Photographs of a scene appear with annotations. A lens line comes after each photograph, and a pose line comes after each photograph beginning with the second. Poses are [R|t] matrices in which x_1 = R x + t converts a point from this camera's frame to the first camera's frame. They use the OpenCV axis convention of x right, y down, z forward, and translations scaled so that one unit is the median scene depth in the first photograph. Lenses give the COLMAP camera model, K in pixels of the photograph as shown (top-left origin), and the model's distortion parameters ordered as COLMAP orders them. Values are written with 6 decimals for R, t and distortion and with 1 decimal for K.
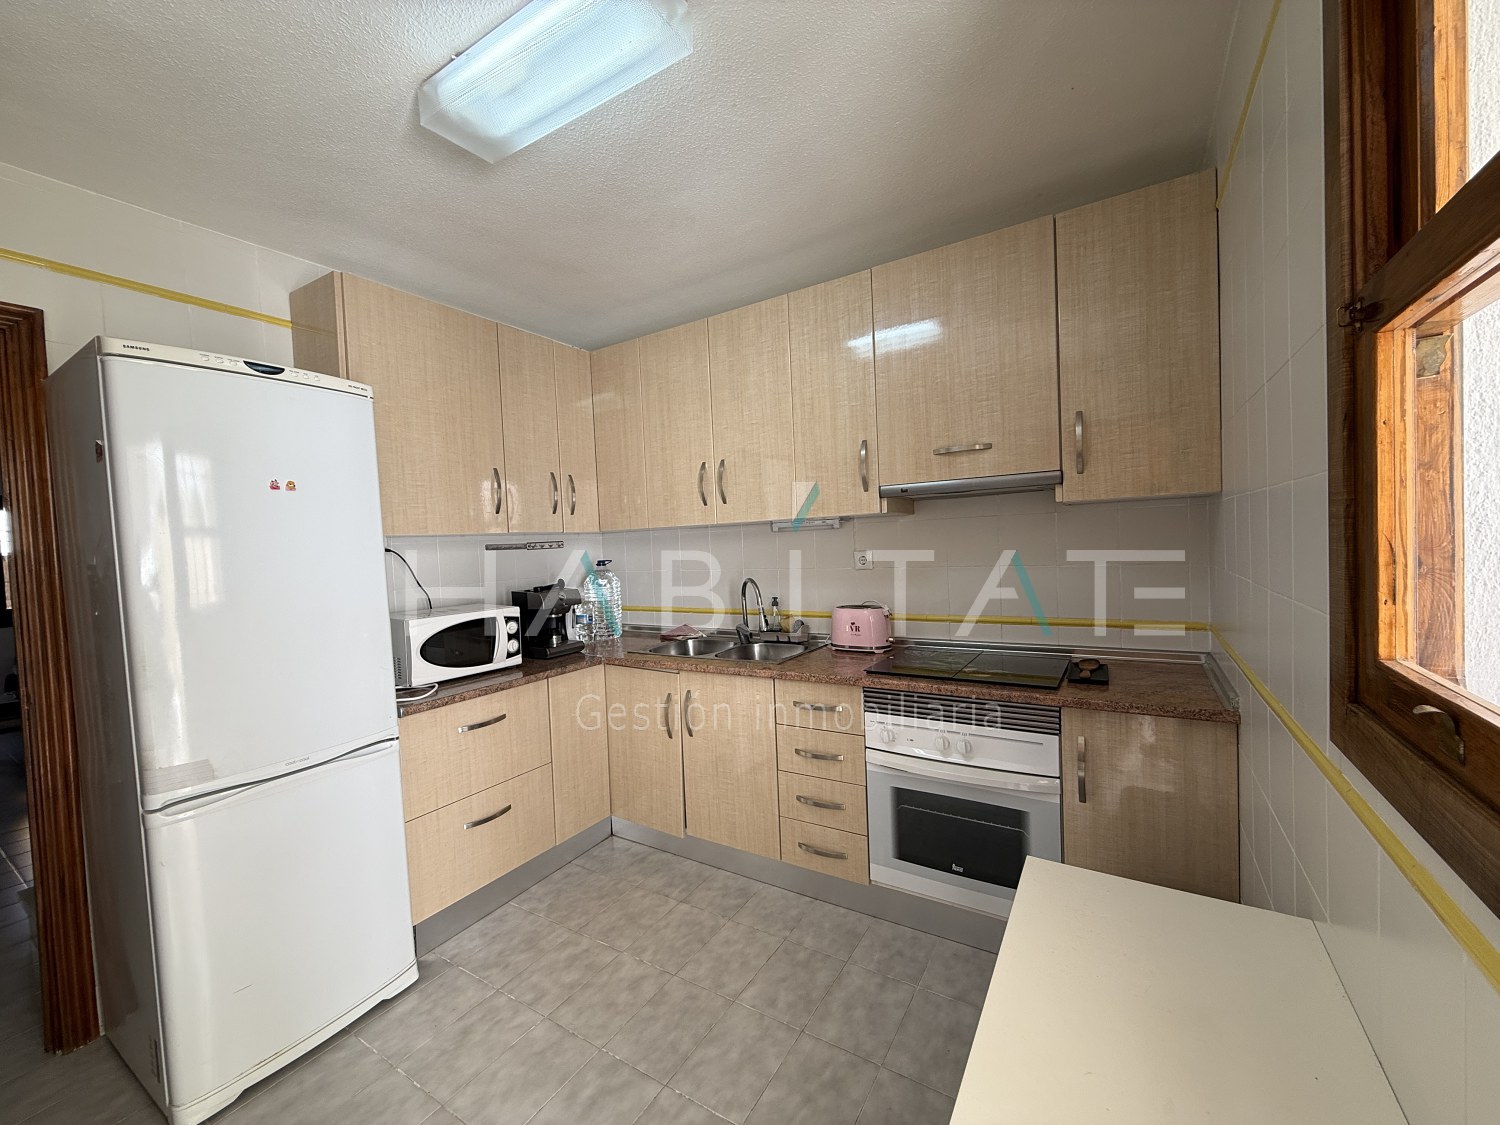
lens RADIAL K [[599.1, 0, 746.2], [0, 599.1, 562.6], [0, 0, 1]] dist [-0.000407, 0.000046]
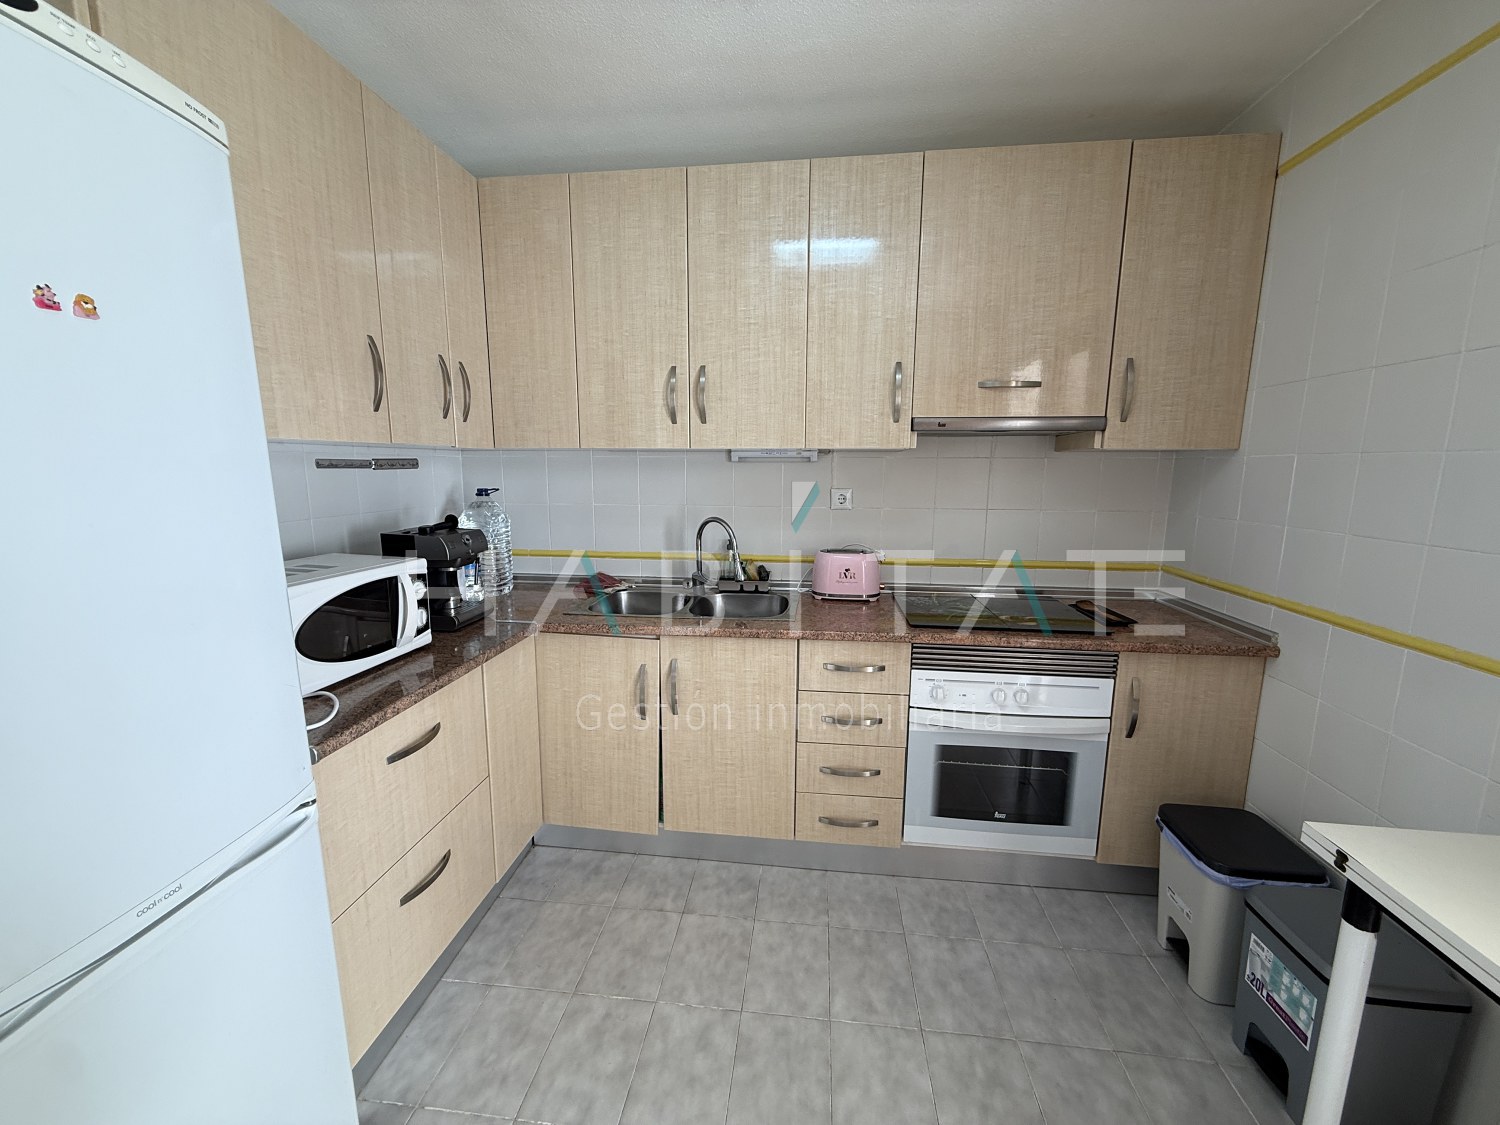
lens RADIAL K [[599.1, 0, 746.2], [0, 599.1, 562.6], [0, 0, 1]] dist [-0.000407, 0.000046]
pose [[0.902191, -0.021707, 0.430790, -0.399235], [-0.028308, 0.993600, 0.109352, -0.004339], [-0.430406, -0.110851, 0.895803, 0.298388]]
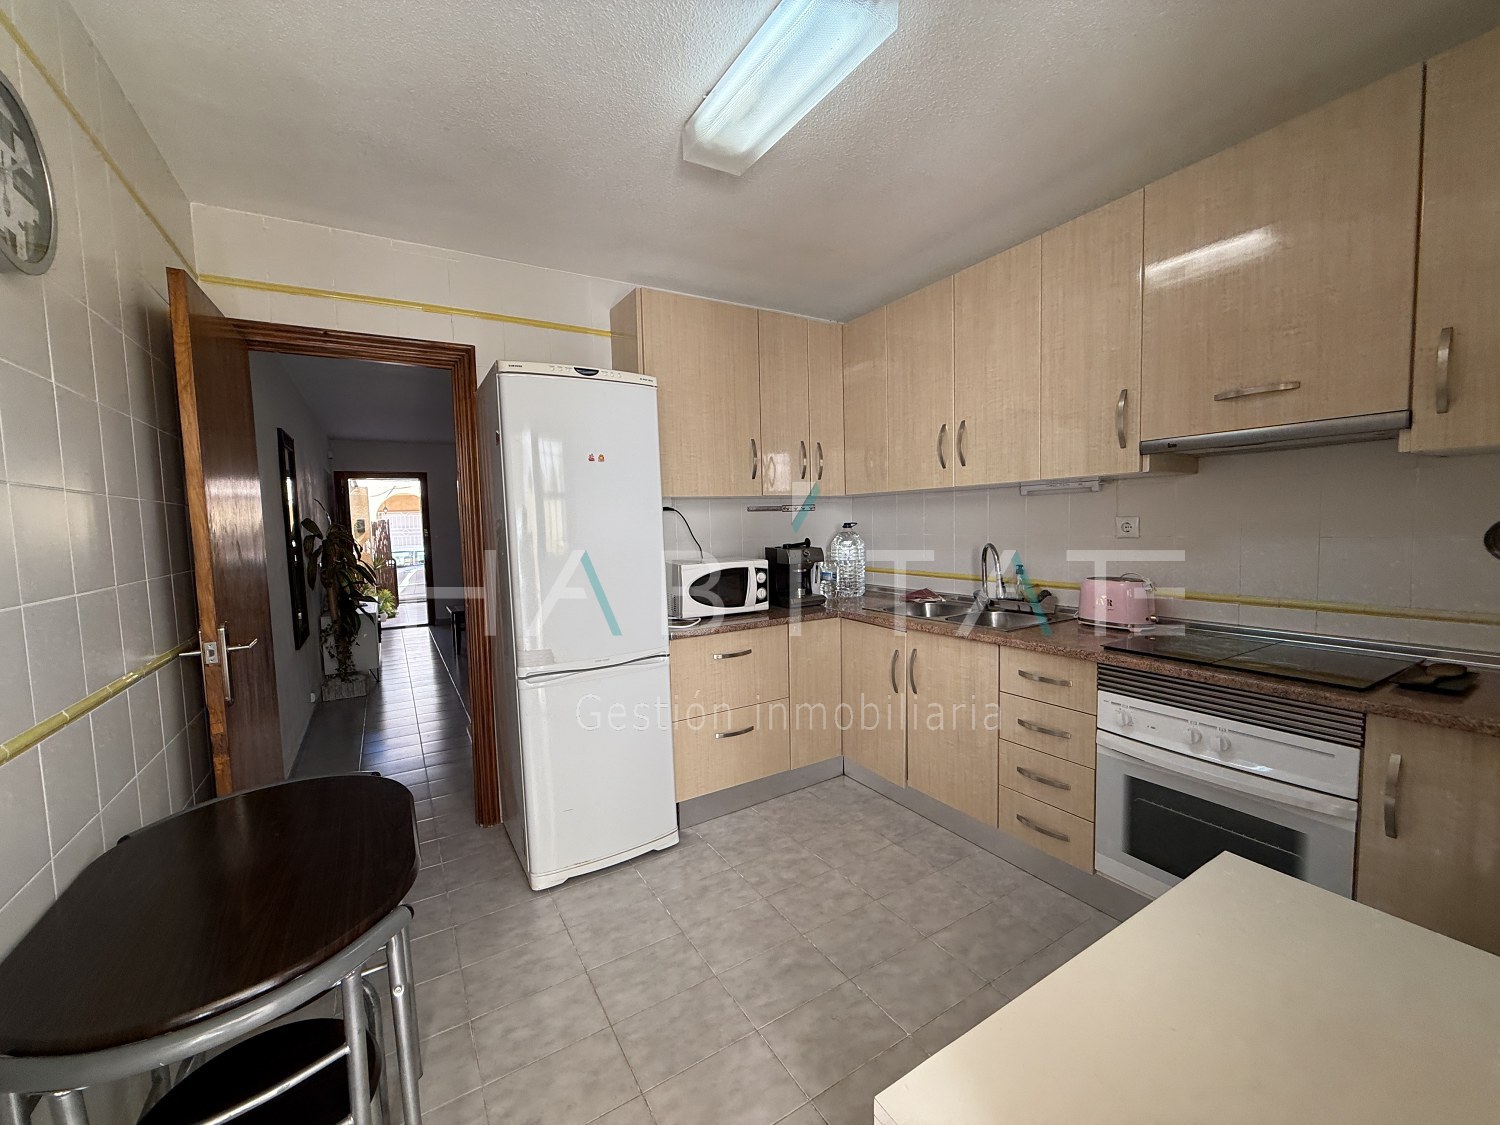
lens RADIAL K [[599.4, 0, 744.4], [0, 599.4, 562.4], [0, 0, 1]] dist [0.000455, 0.000121]
pose [[0.893163, 0.050137, -0.446930, 0.109662], [-0.027158, 0.997966, 0.057680, 0.014891], [0.448912, -0.039380, 0.892708, -0.053853]]
